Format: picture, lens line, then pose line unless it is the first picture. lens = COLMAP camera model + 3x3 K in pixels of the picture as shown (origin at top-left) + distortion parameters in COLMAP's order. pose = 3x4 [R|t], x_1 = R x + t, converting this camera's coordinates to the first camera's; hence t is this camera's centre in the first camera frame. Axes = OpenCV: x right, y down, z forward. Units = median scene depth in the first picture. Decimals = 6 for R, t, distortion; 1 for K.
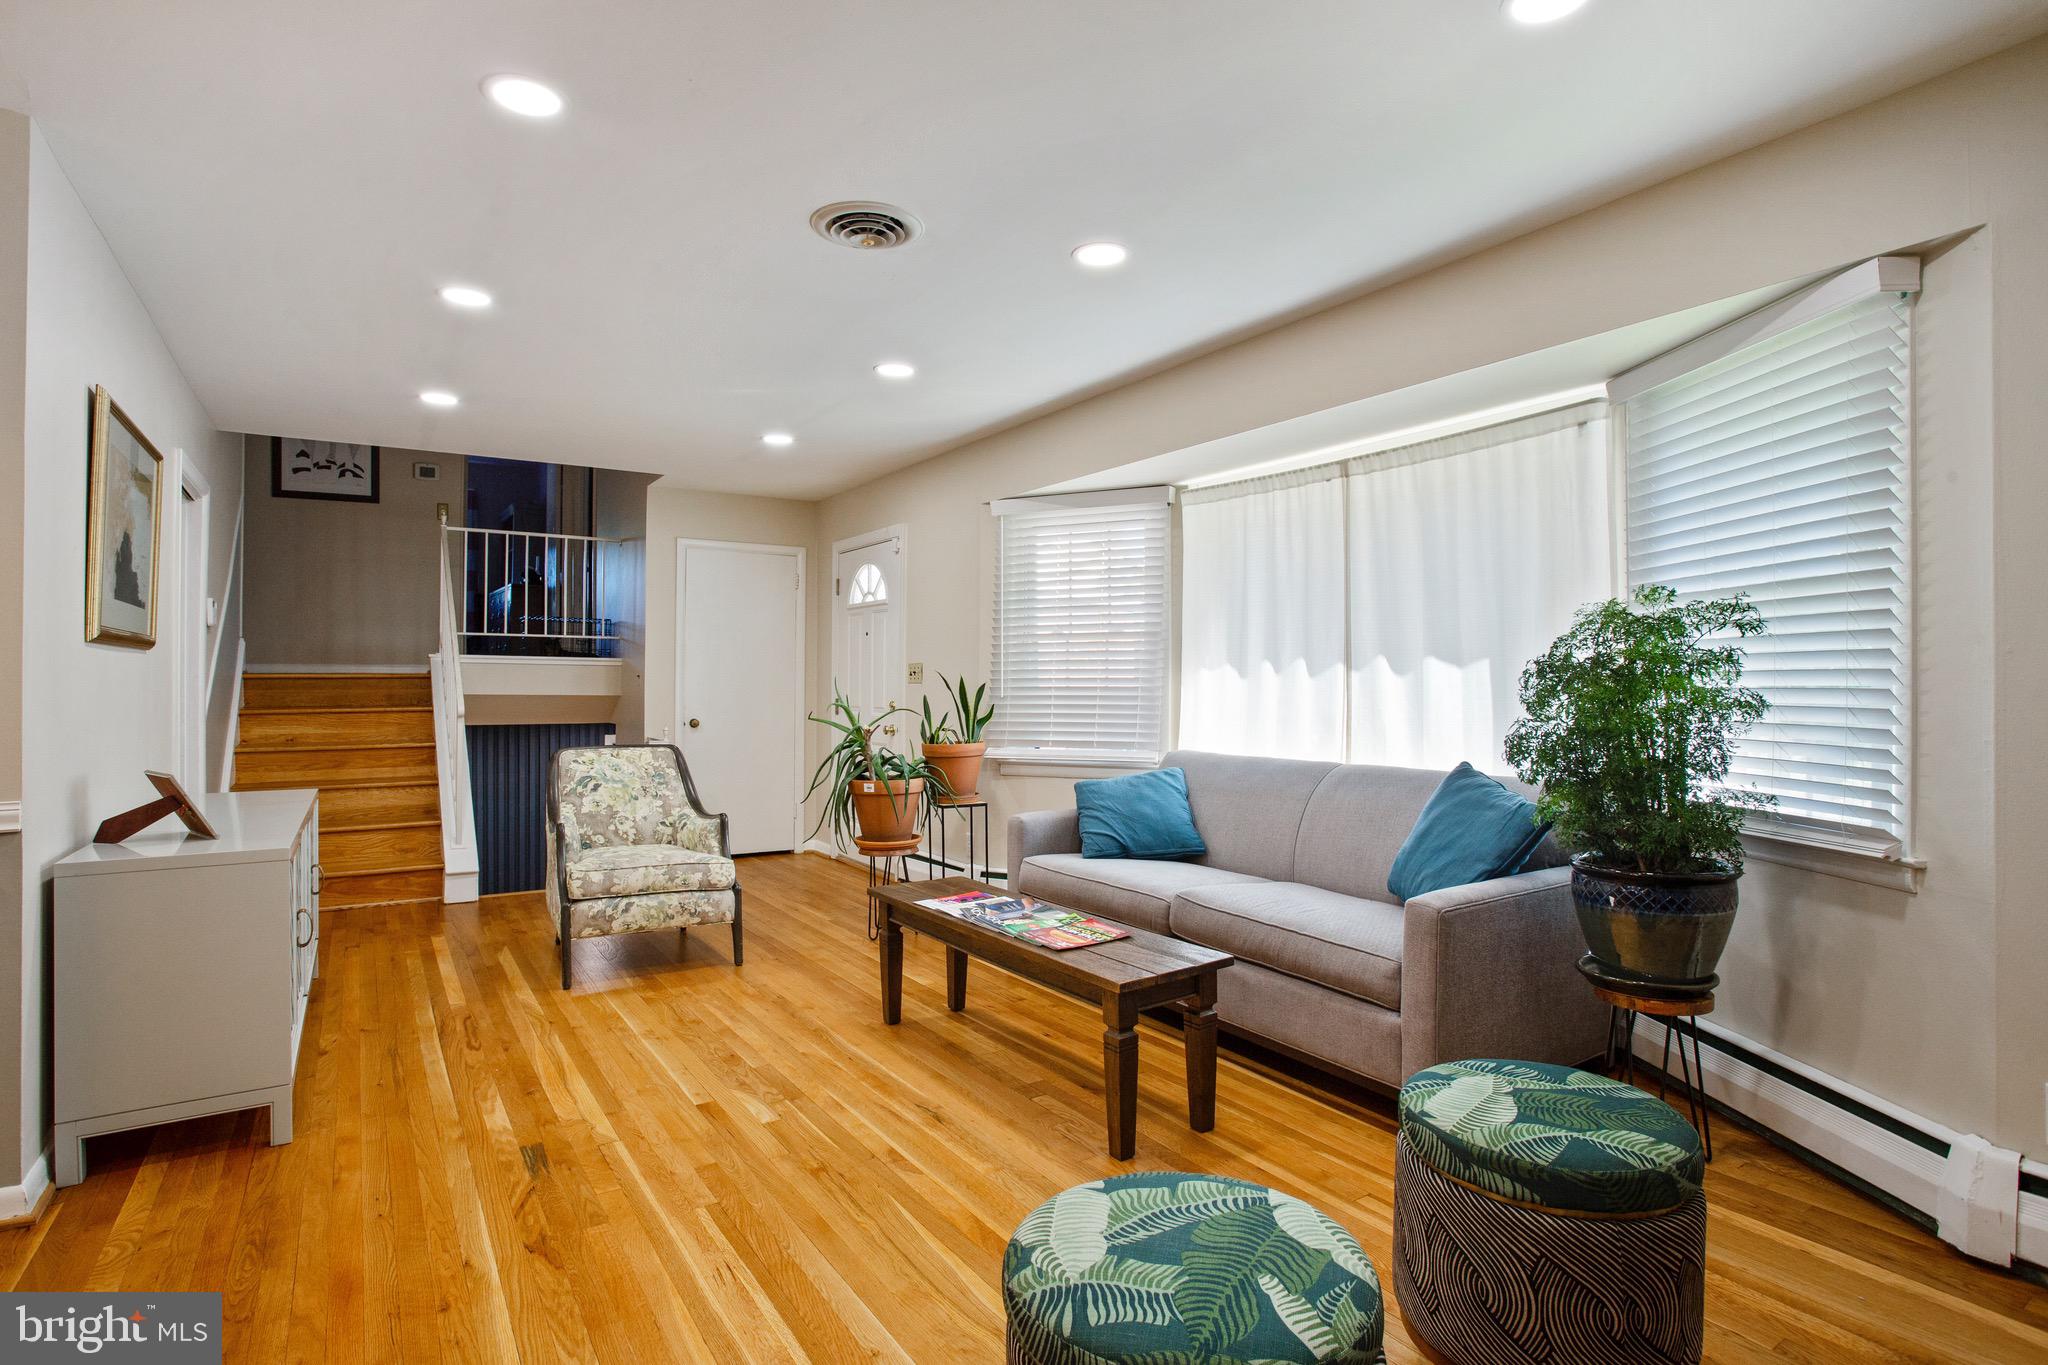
lens RADIAL K [[1037.6, 0, 1024.0], [0, 1037.6, 682.5], [0, 0, 1]] dist [-0.043501, 0.000848]
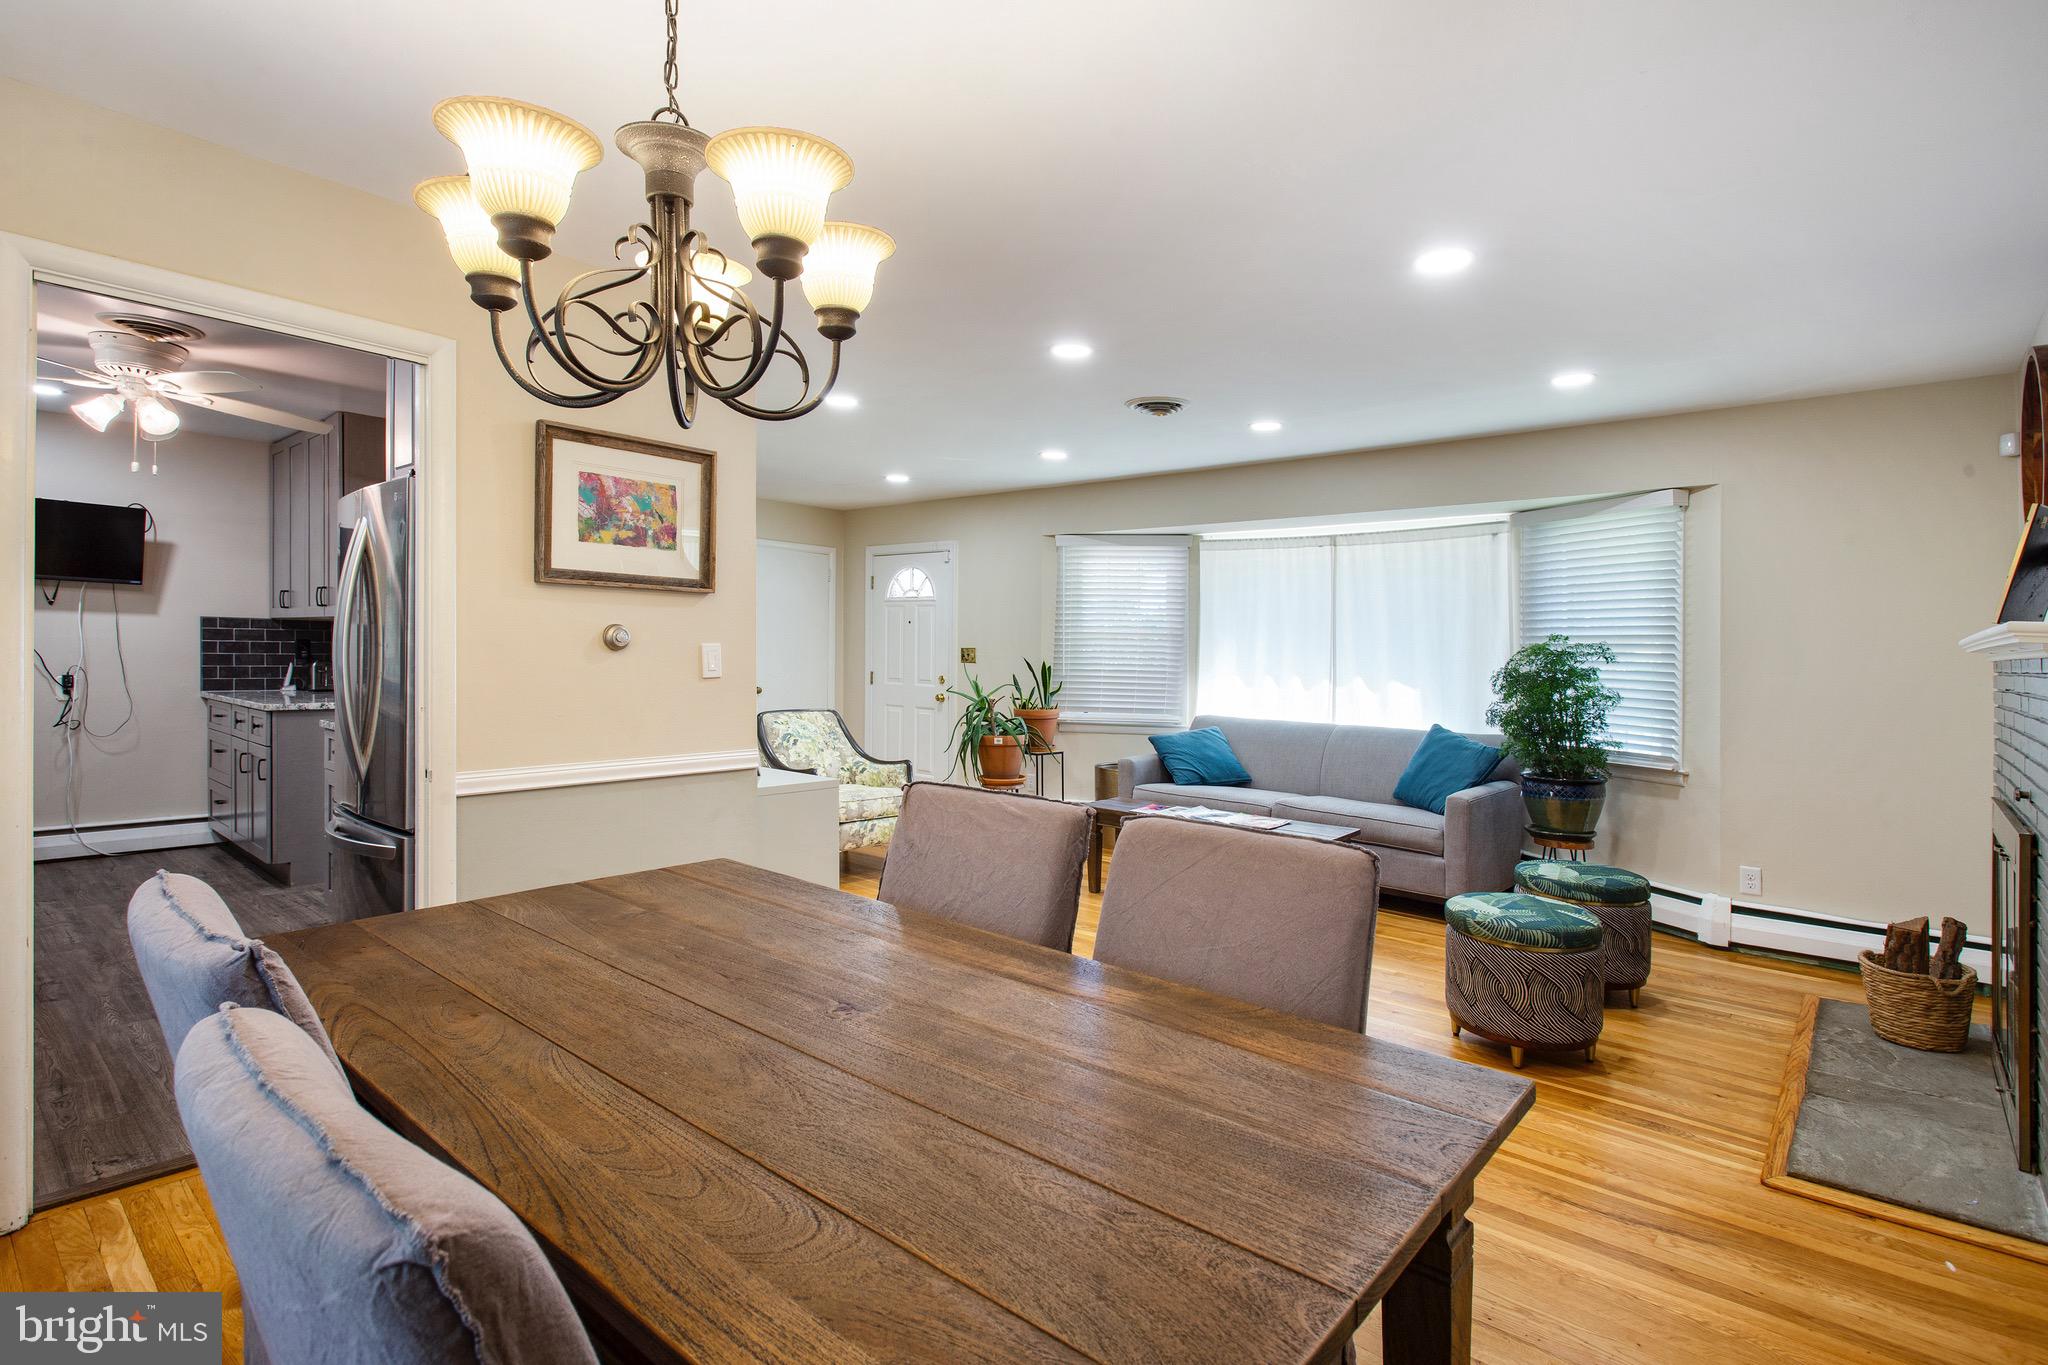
lens RADIAL K [[984.0, 0, 1023.7], [0, 984.0, 659.6], [0, 0, 1]] dist [0.000051, 0.000635]
pose [[0.962361, 0.017780, 0.271193, -0.535019], [-0.021770, 0.999694, 0.011712, -0.028479], [-0.270902, -0.017175, 0.962454, -0.327006]]
